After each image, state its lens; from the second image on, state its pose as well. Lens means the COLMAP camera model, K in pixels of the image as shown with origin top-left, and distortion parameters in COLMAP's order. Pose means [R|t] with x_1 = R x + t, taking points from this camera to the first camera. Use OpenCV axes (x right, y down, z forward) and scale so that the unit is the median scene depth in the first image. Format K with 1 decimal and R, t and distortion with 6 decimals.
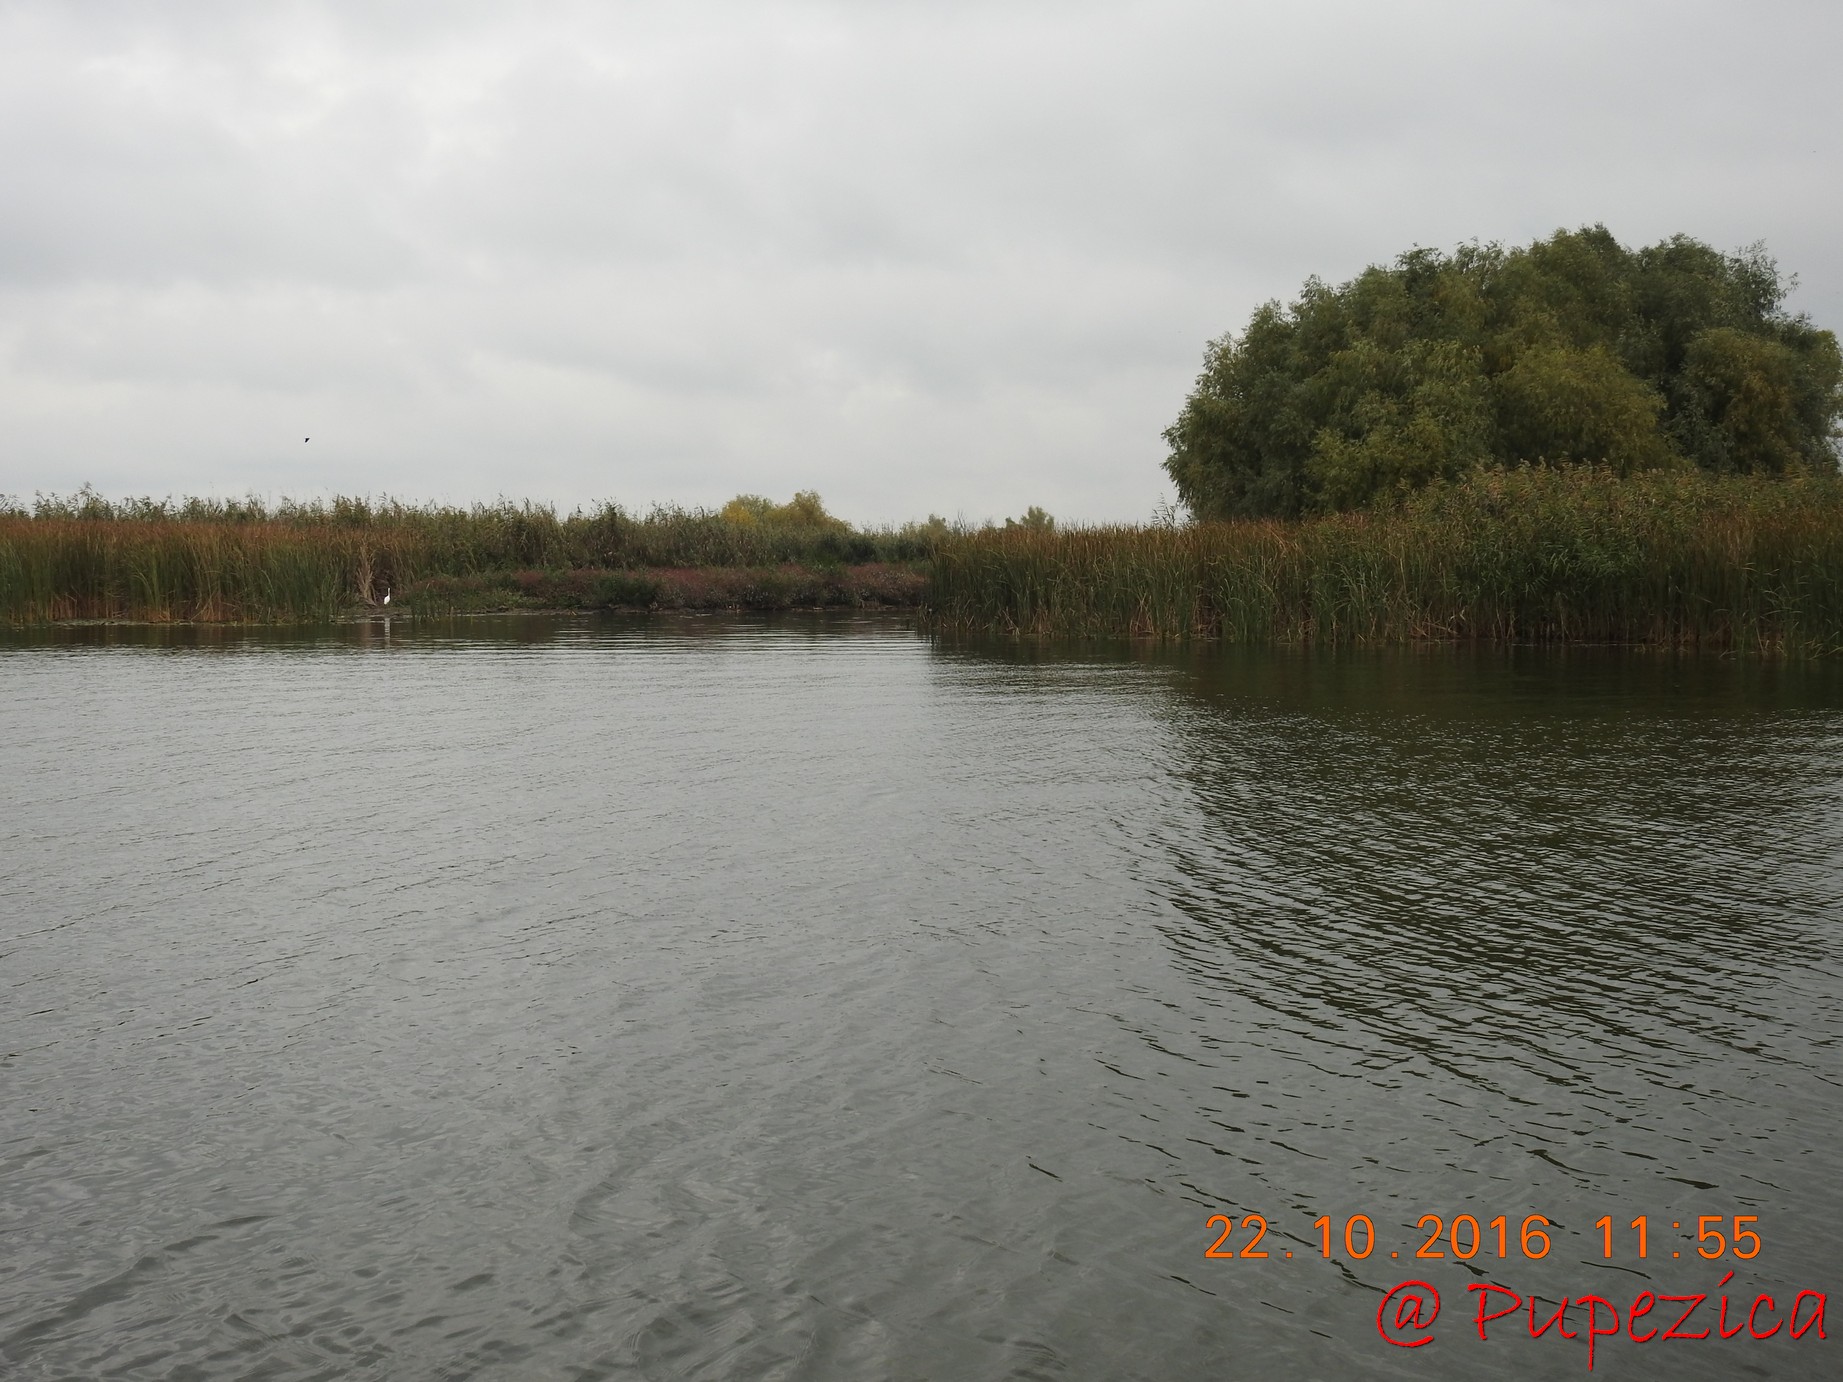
lens RADIAL K [[2271.4, 0, 920.5], [0, 2271.4, 690.9], [0, 0, 1]] dist [-0.016931, 0.000000]
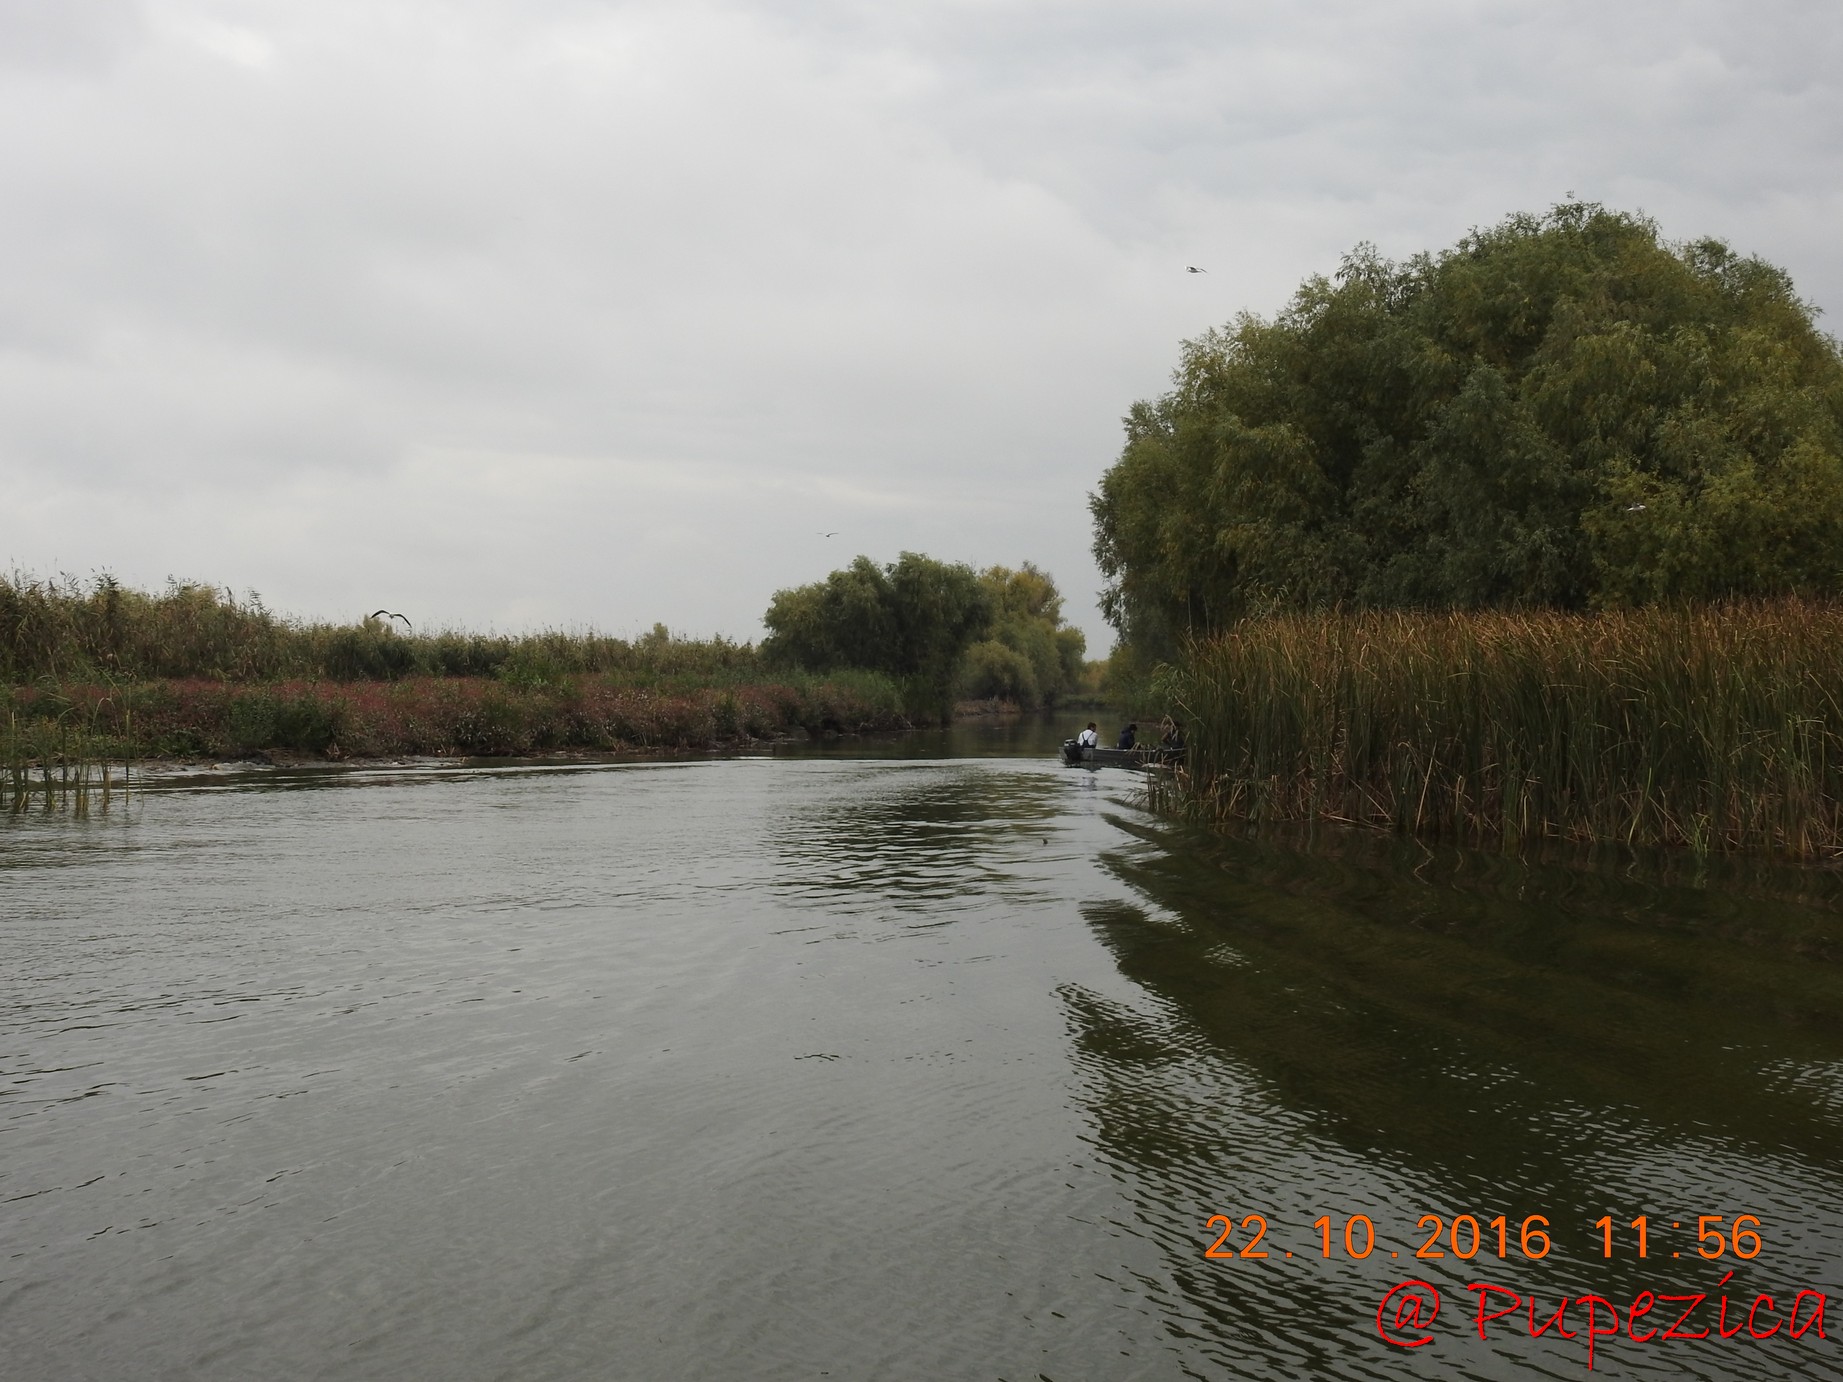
lens RADIAL K [[2271.4, 0, 905.1], [0, 2271.4, 691.9], [0, 0, 1]] dist [-0.016931, 0.000000]
pose [[0.947937, 0.009934, 0.318302, -0.159975], [0.006412, 0.998715, -0.050264, -0.023372], [-0.318392, 0.049688, 0.946656, 0.439870]]
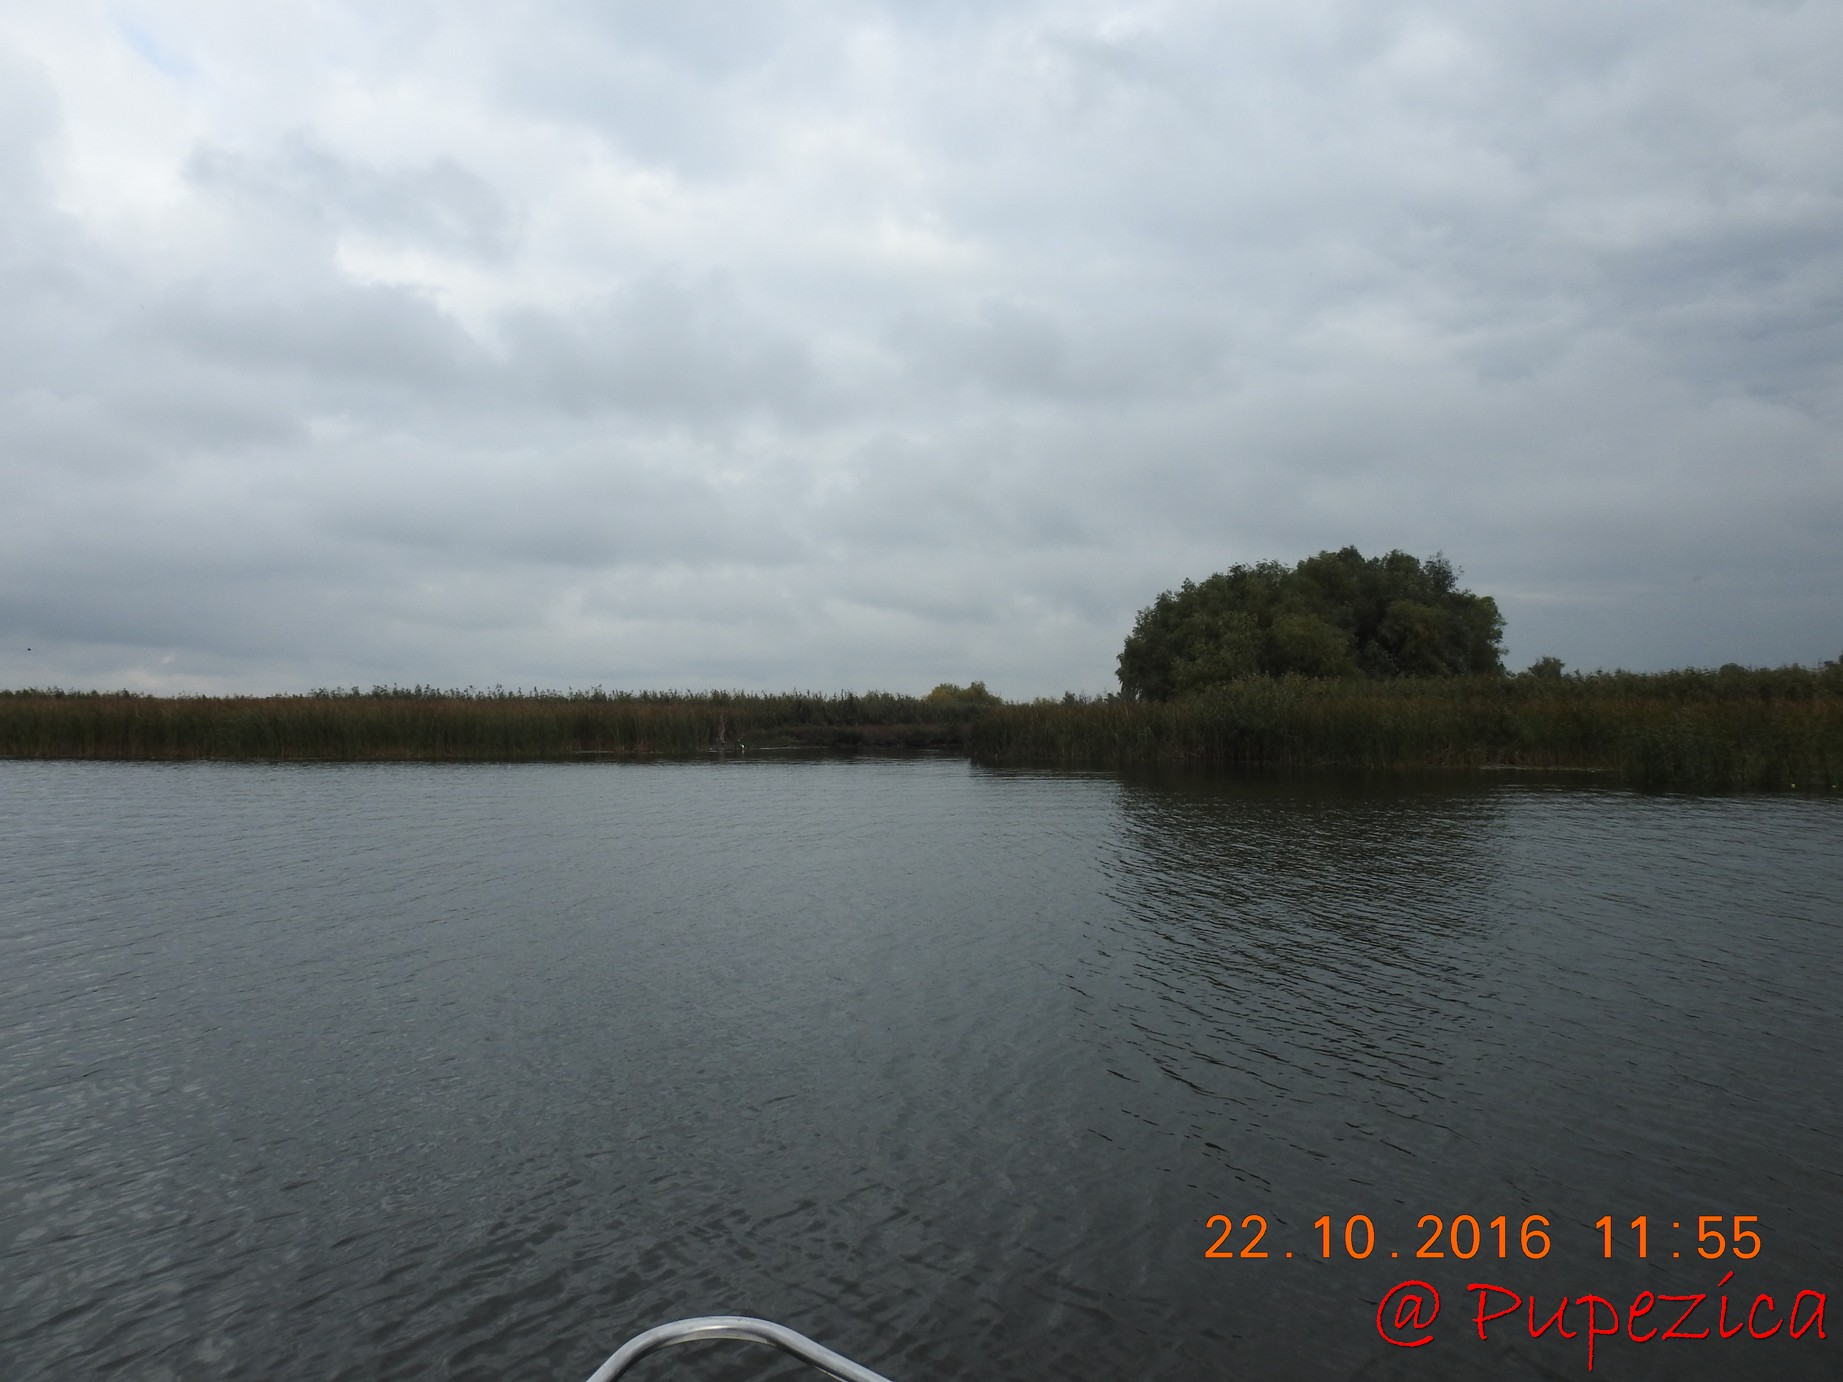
lens RADIAL K [[1294.2, 0, 932.3], [0, 1294.2, 678.9], [0, 0, 1]] dist [-0.022964, -0.003569]
pose [[0.993409, -0.005858, -0.114474, 0.080670], [-0.003930, 0.996365, -0.085092, 0.003072], [0.114556, 0.084981, 0.989775, -0.144336]]
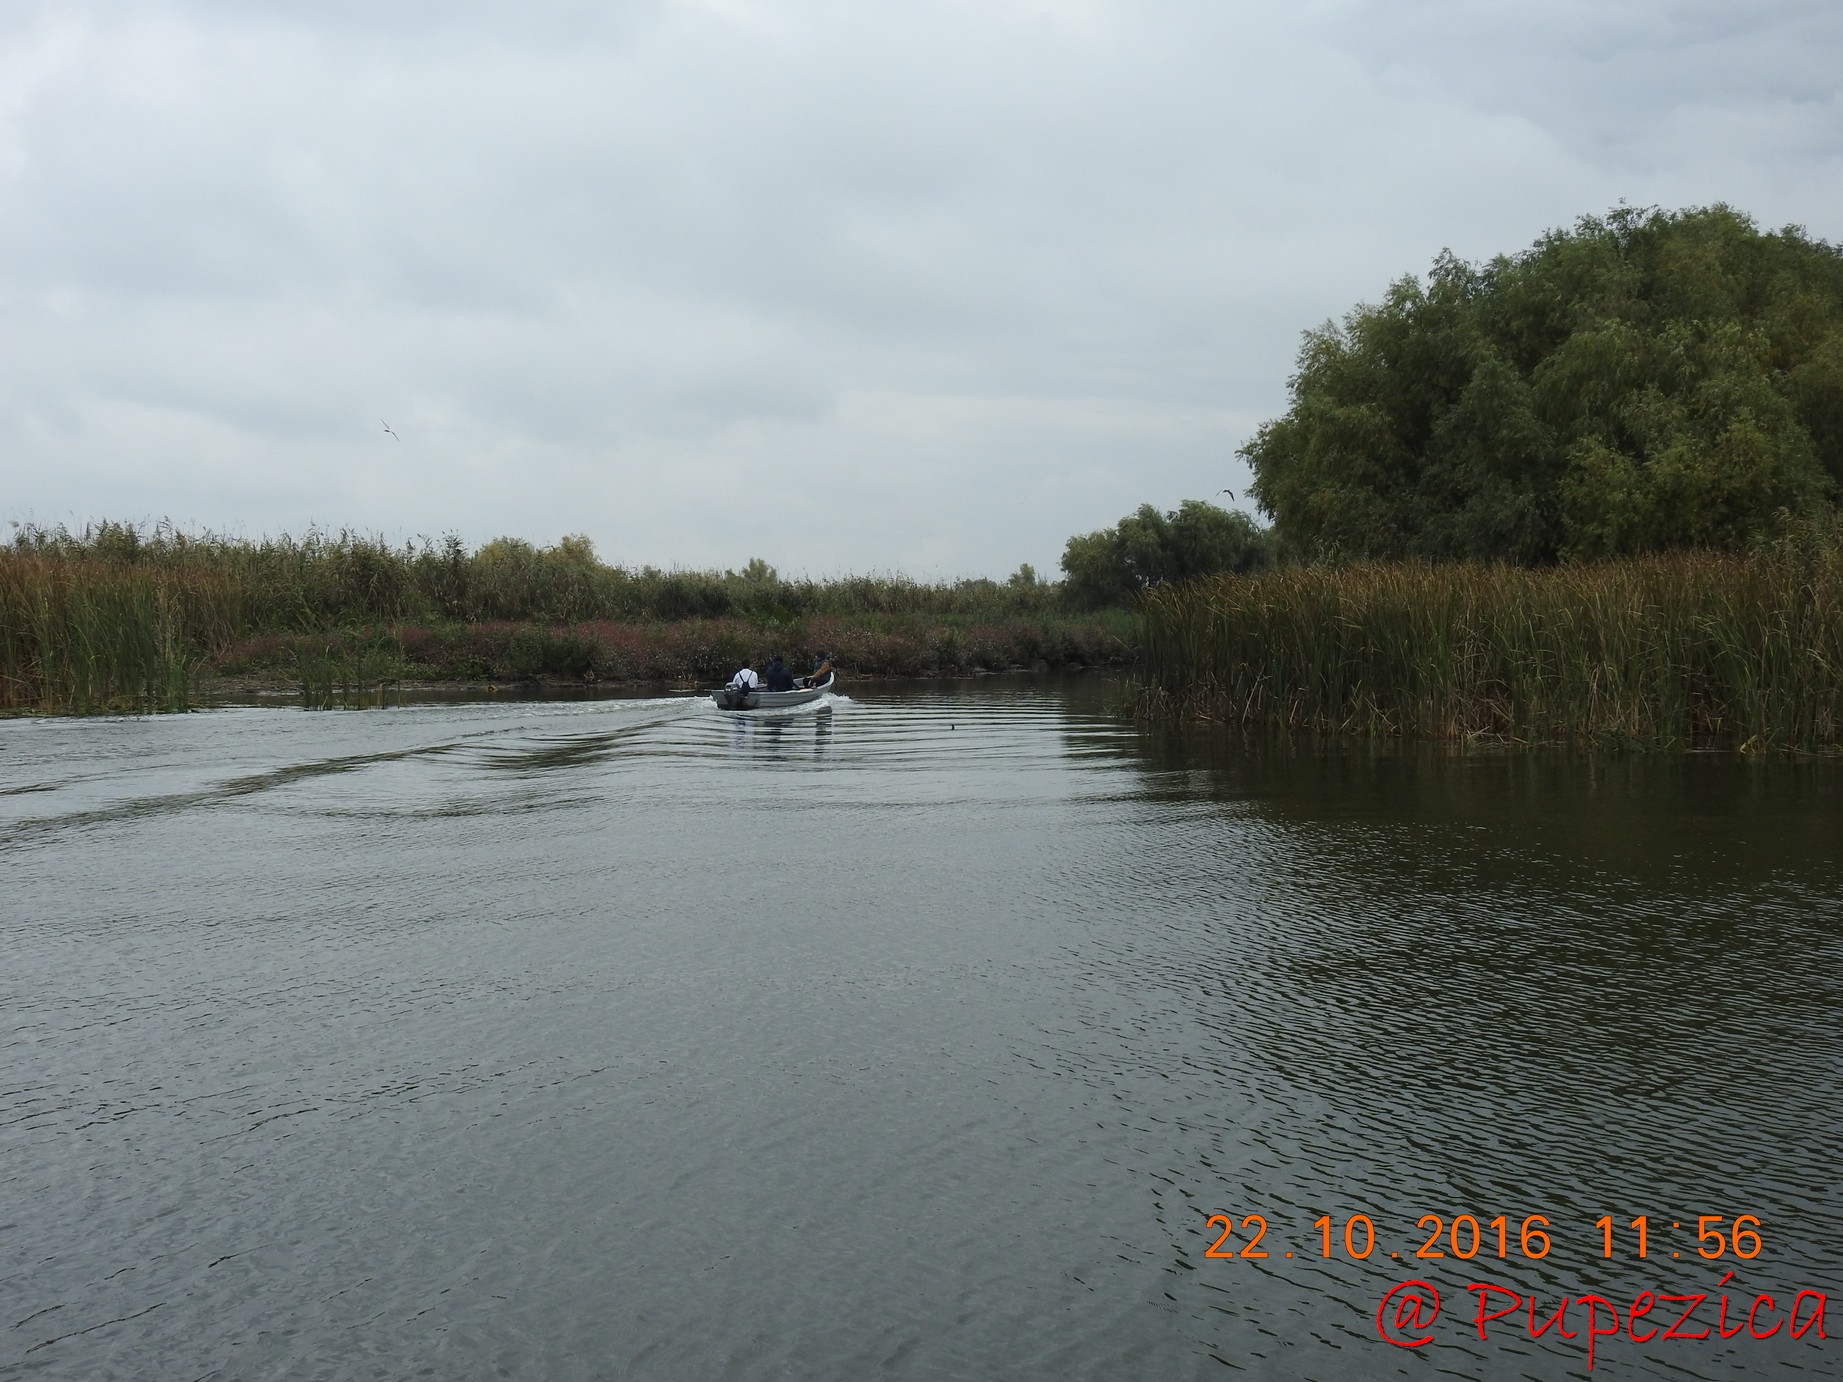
lens RADIAL K [[2271.4, 0, 928.0], [0, 2271.4, 729.8], [0, 0, 1]] dist [-0.016931, 0.000000]
pose [[0.987394, -0.000652, 0.158283, -0.124815], [0.001790, 0.999974, -0.007048, -0.015304], [-0.158274, 0.007243, 0.987369, 0.280502]]
